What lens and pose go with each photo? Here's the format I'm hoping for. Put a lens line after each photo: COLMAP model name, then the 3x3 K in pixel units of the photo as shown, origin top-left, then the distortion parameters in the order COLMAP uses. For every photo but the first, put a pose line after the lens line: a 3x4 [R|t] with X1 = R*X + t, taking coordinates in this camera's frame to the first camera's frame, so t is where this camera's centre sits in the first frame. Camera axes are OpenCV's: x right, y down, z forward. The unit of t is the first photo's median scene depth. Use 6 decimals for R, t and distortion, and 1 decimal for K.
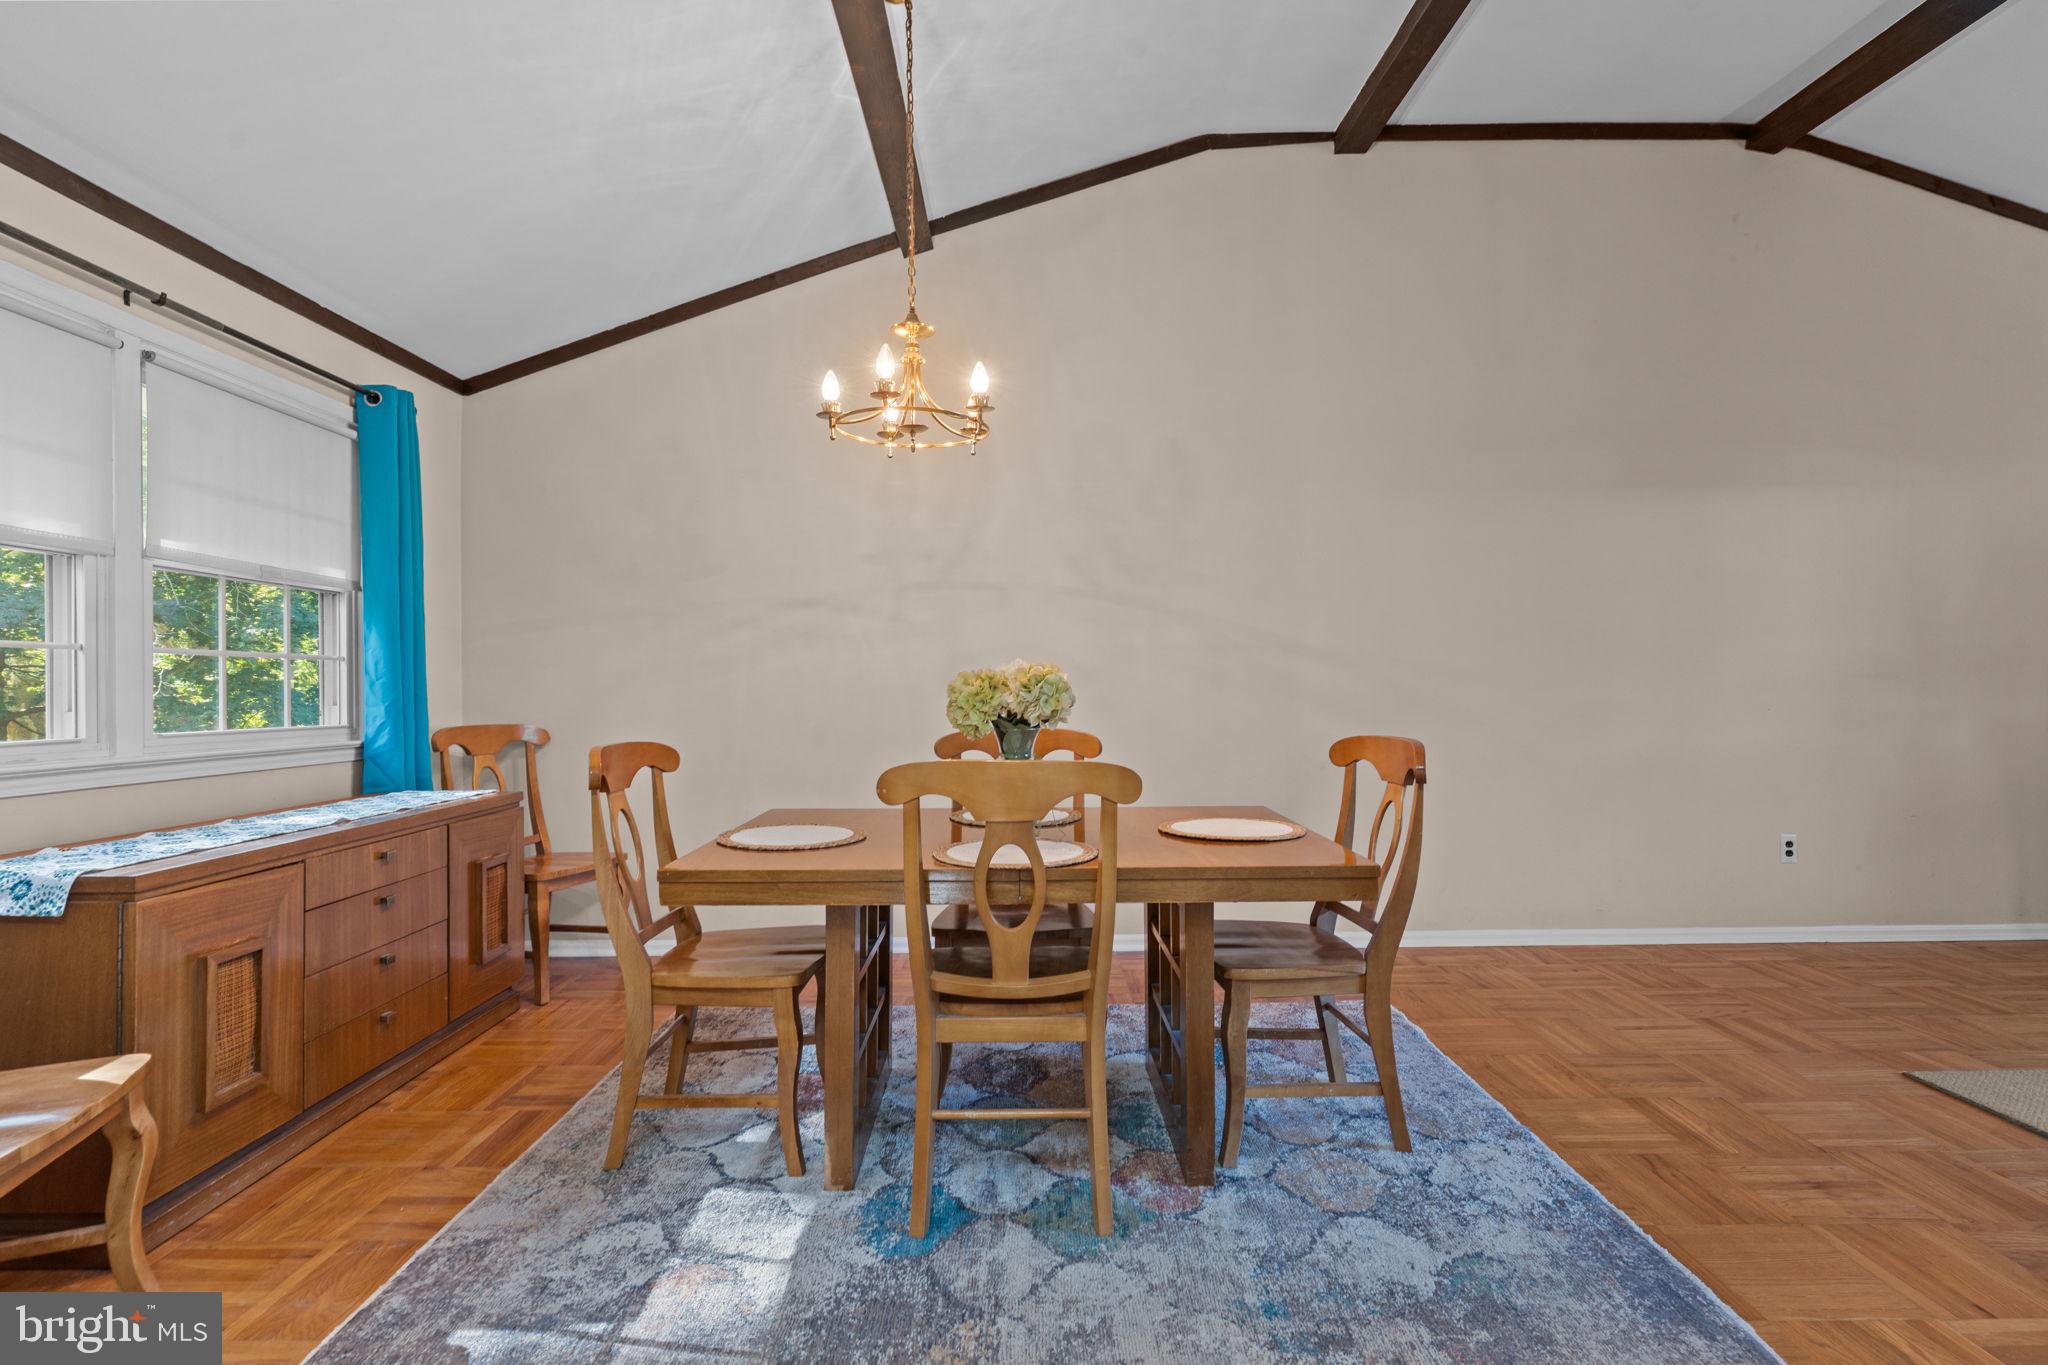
lens RADIAL K [[969.1, 0, 1024.3], [0, 969.1, 683.0], [0, 0, 1]] dist [0.001621, 0.000346]
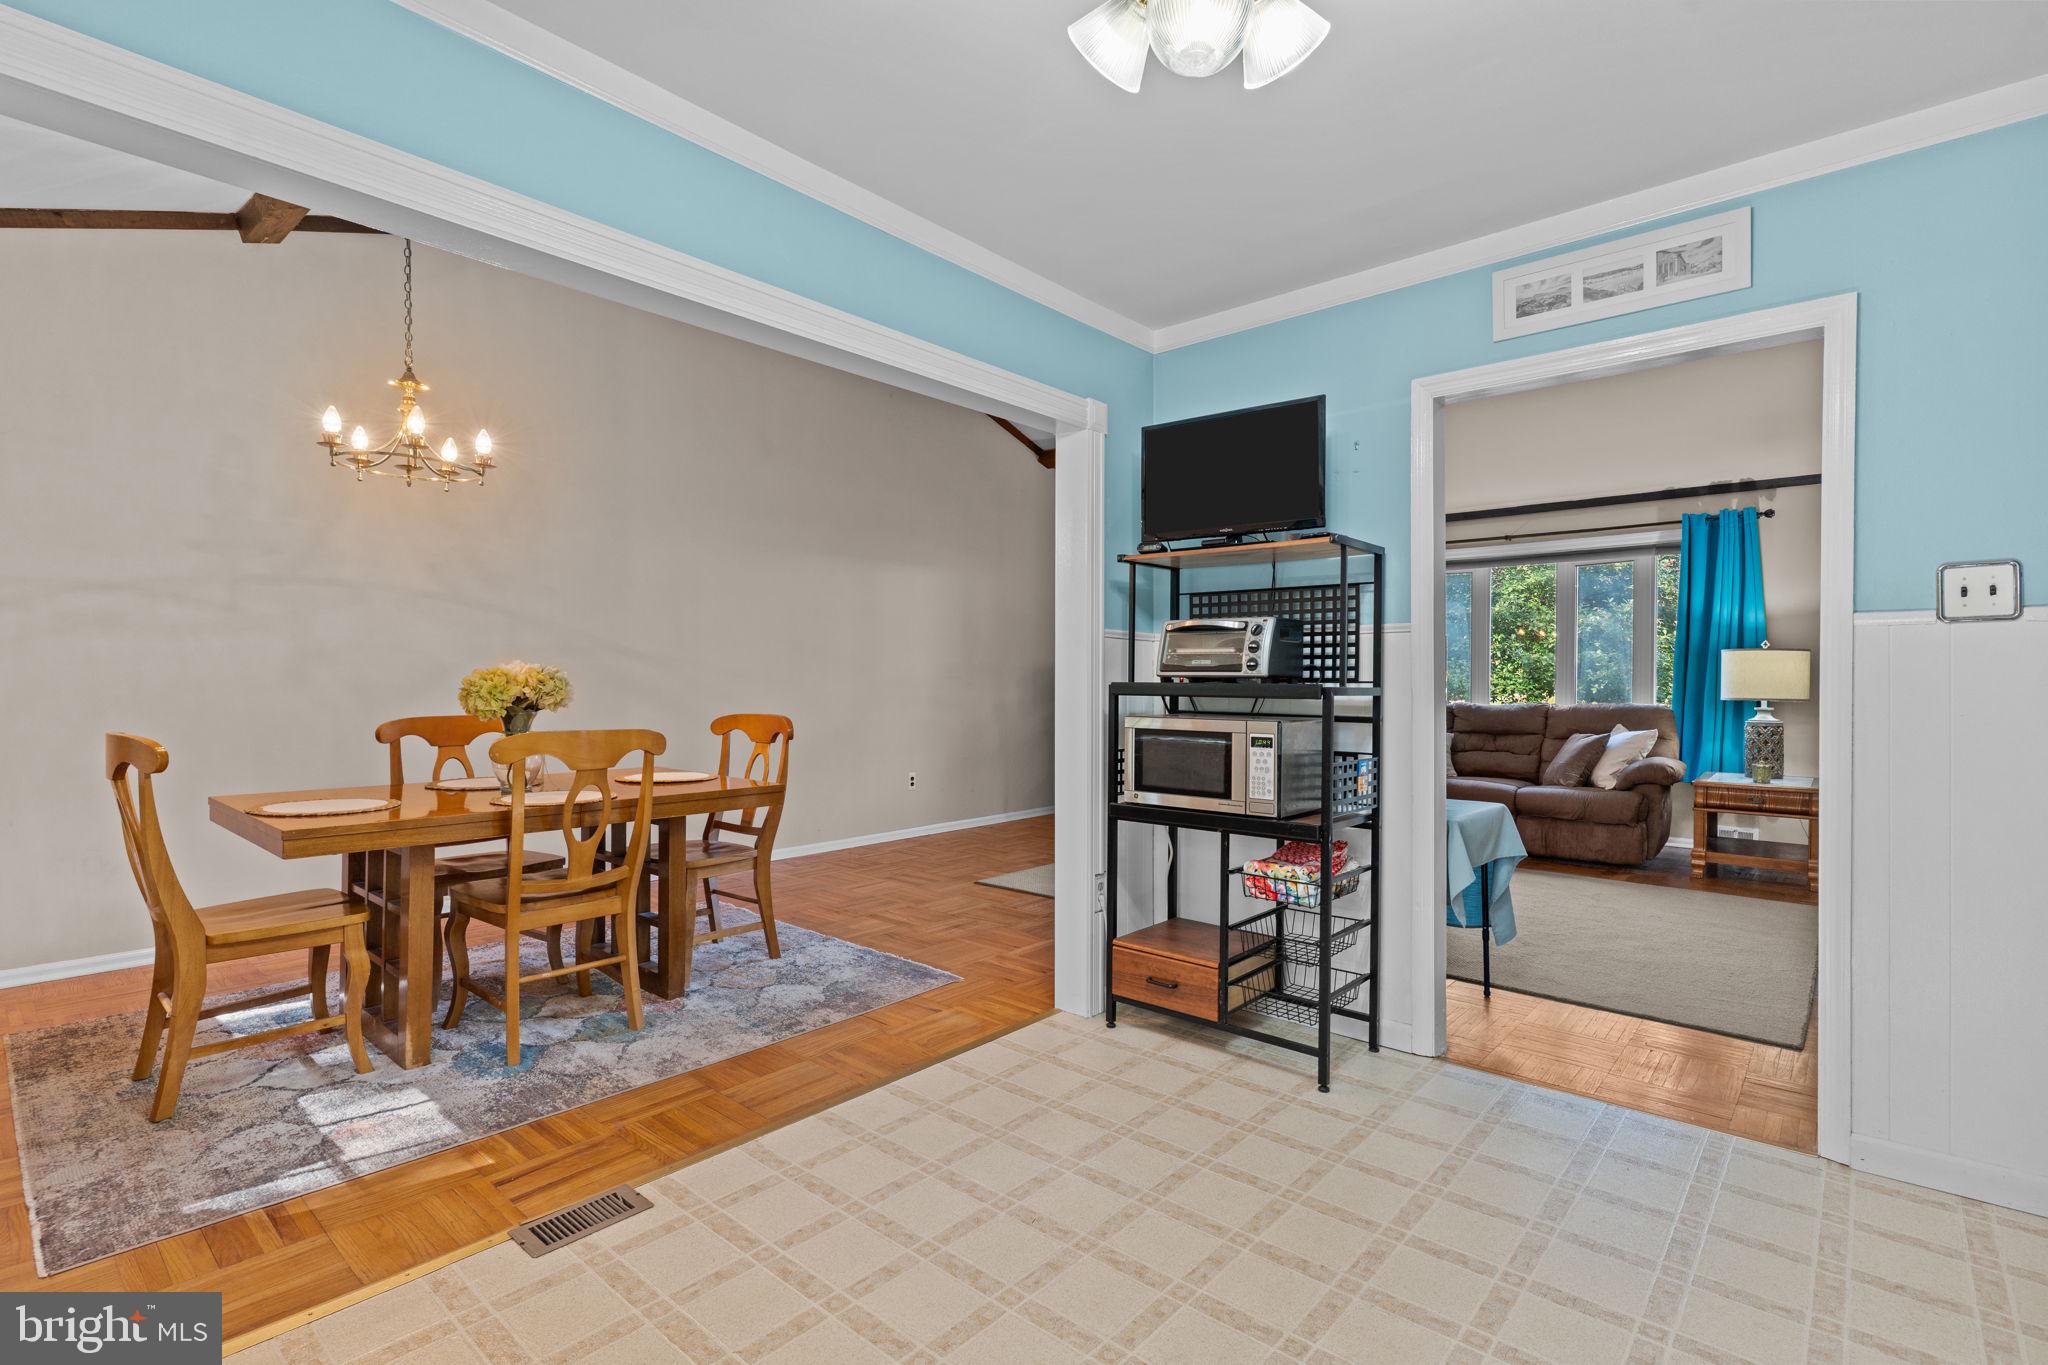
lens RADIAL K [[969.1, 0, 1024.0], [0, 969.1, 683.9], [0, 0, 1]] dist [0.001621, 0.000346]
pose [[0.665147, 0.004493, 0.746699, -0.617689], [-0.010979, 0.999933, 0.003763, -0.006586], [-0.746632, -0.010701, 0.665152, -0.465504]]
